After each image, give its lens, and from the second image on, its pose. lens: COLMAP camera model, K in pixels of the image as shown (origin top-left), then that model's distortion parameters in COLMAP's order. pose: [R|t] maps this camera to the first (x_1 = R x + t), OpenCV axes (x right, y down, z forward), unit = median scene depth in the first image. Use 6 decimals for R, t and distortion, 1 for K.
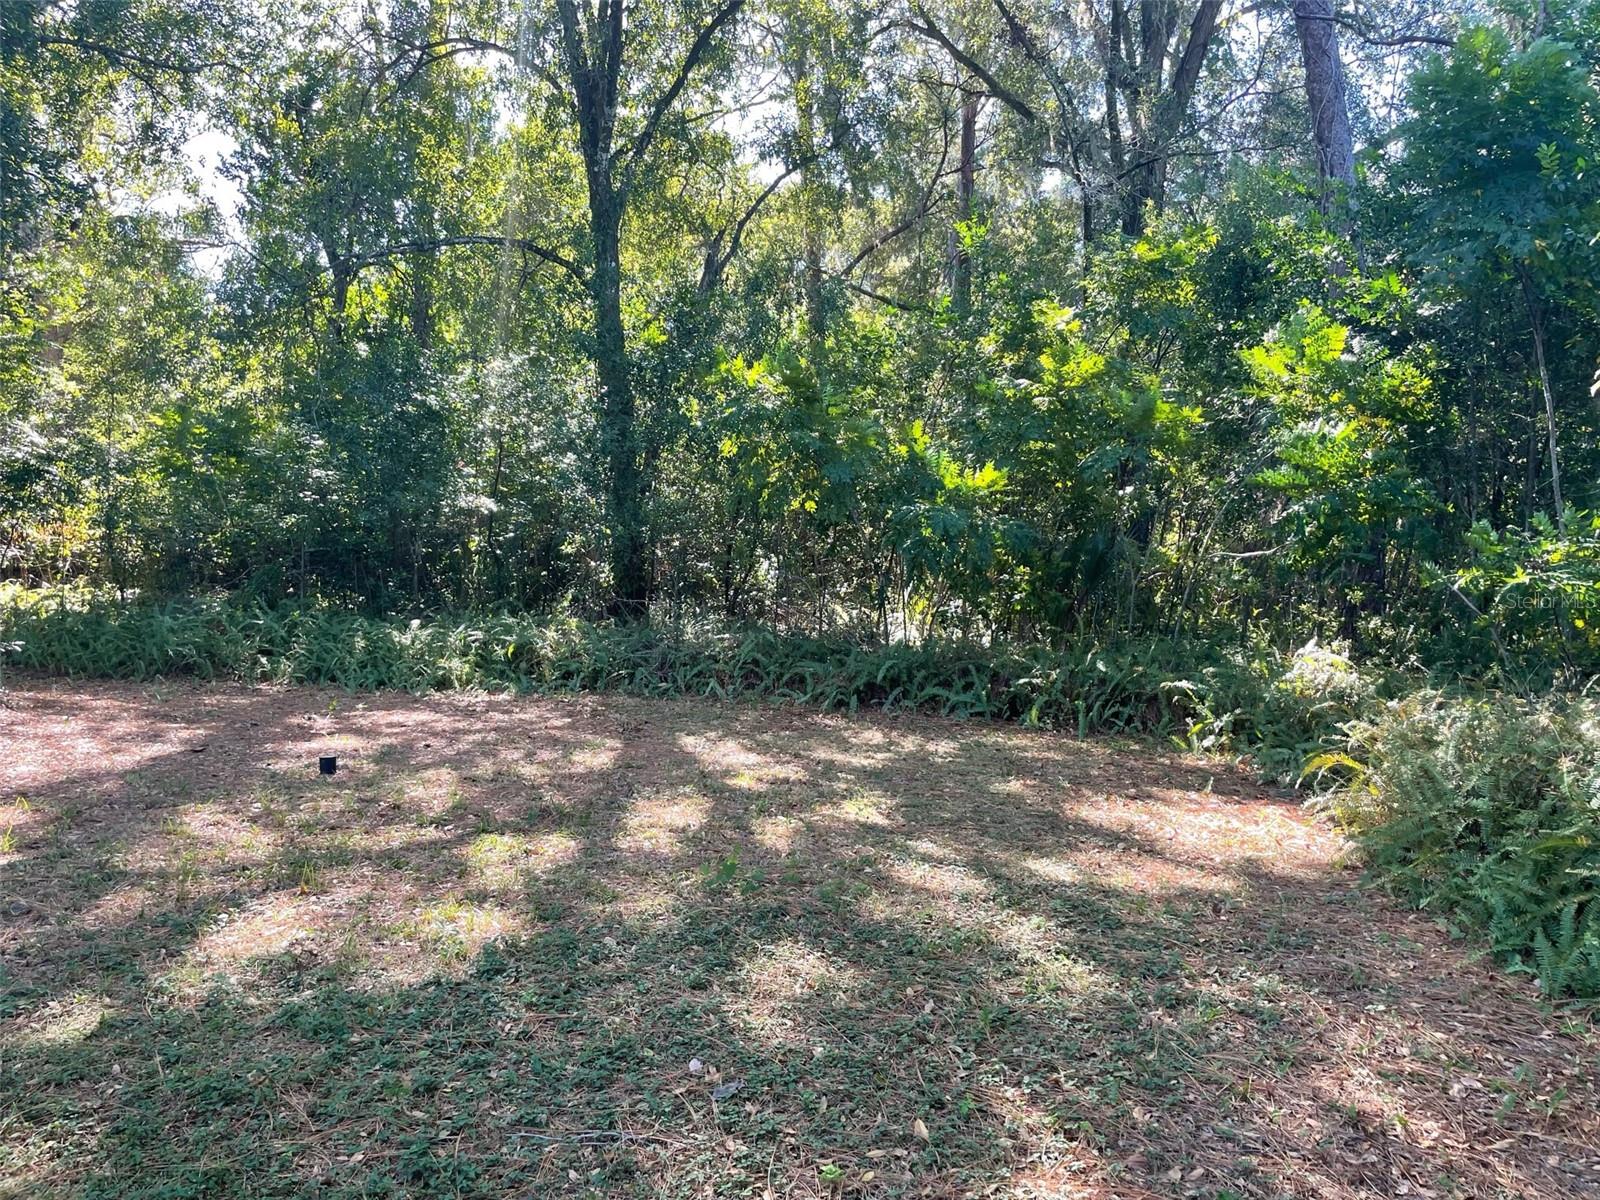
lens RADIAL K [[1217.3, 0, 793.9], [0, 1217.3, 594.1], [0, 0, 1]] dist [0.077930, -0.107846]
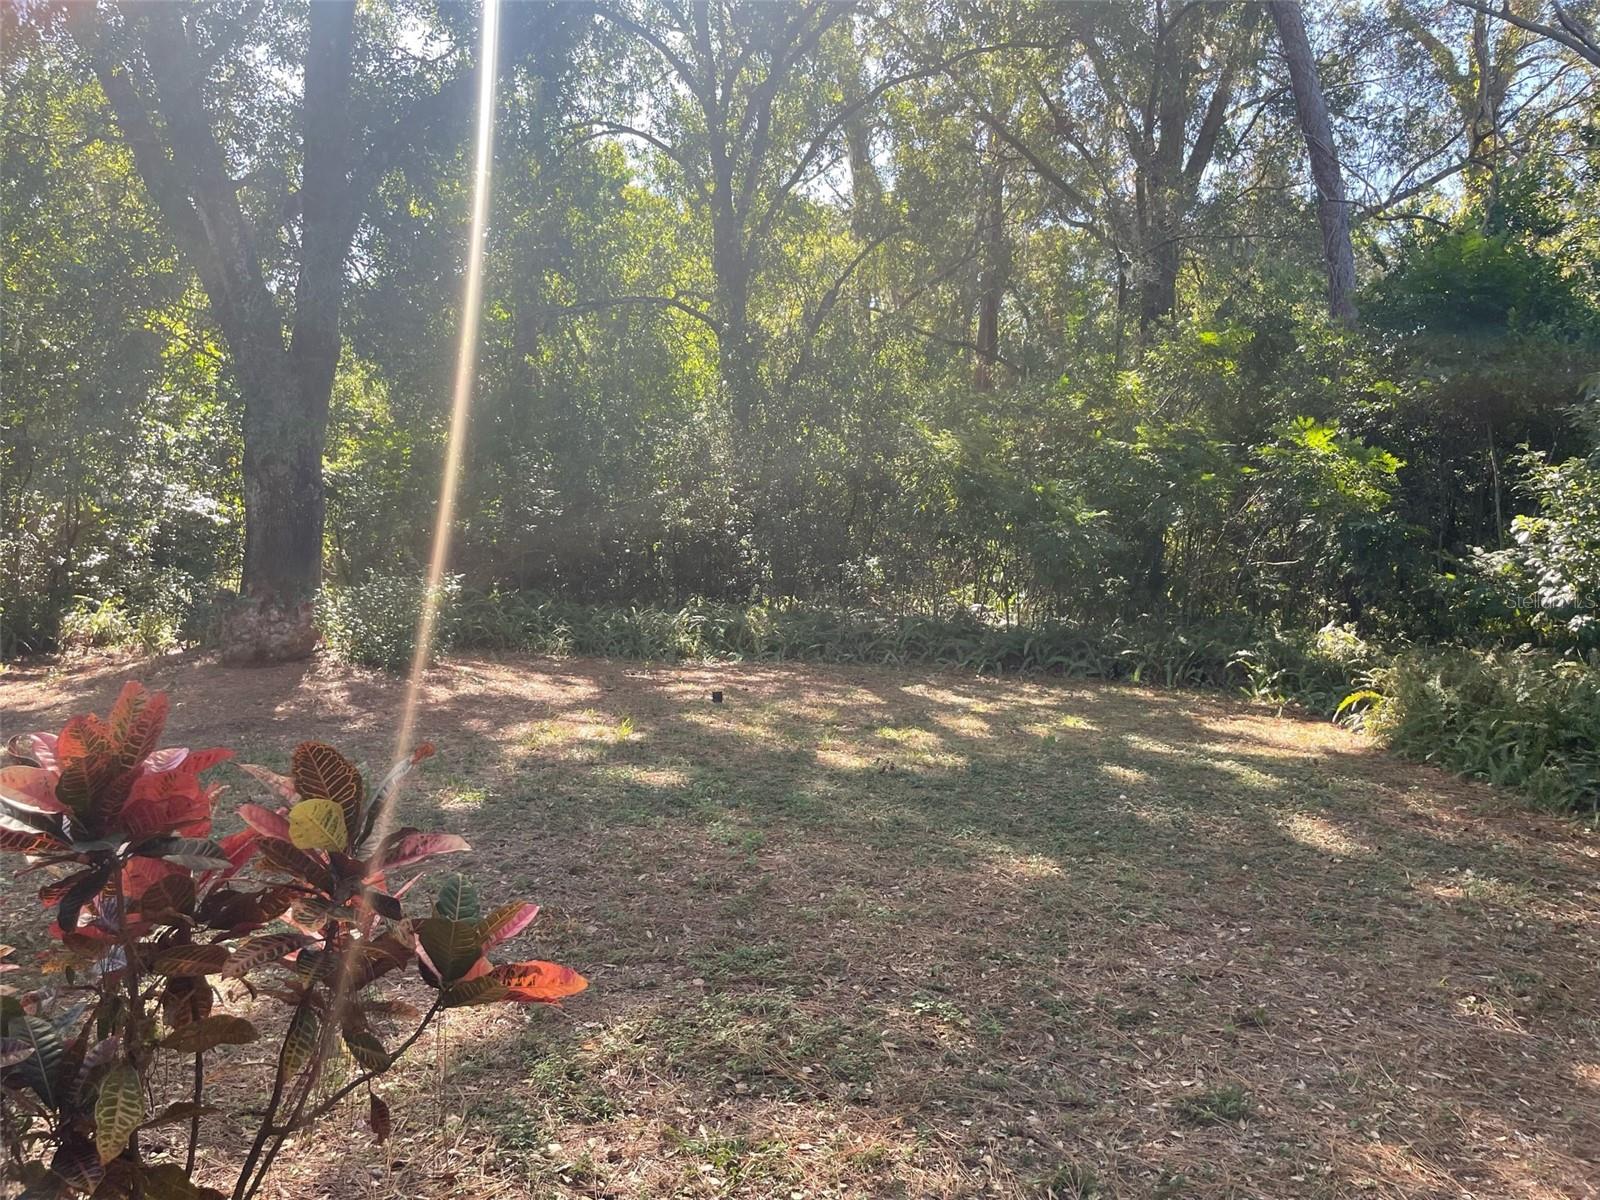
lens RADIAL K [[1217.3, 0, 804.7], [0, 1217.3, 604.1], [0, 0, 1]] dist [0.077930, -0.107846]
pose [[0.998932, 0.004612, 0.045975, -0.259750], [-0.005270, 0.999885, 0.014207, -0.001338], [-0.045905, -0.014434, 0.998842, -0.409540]]
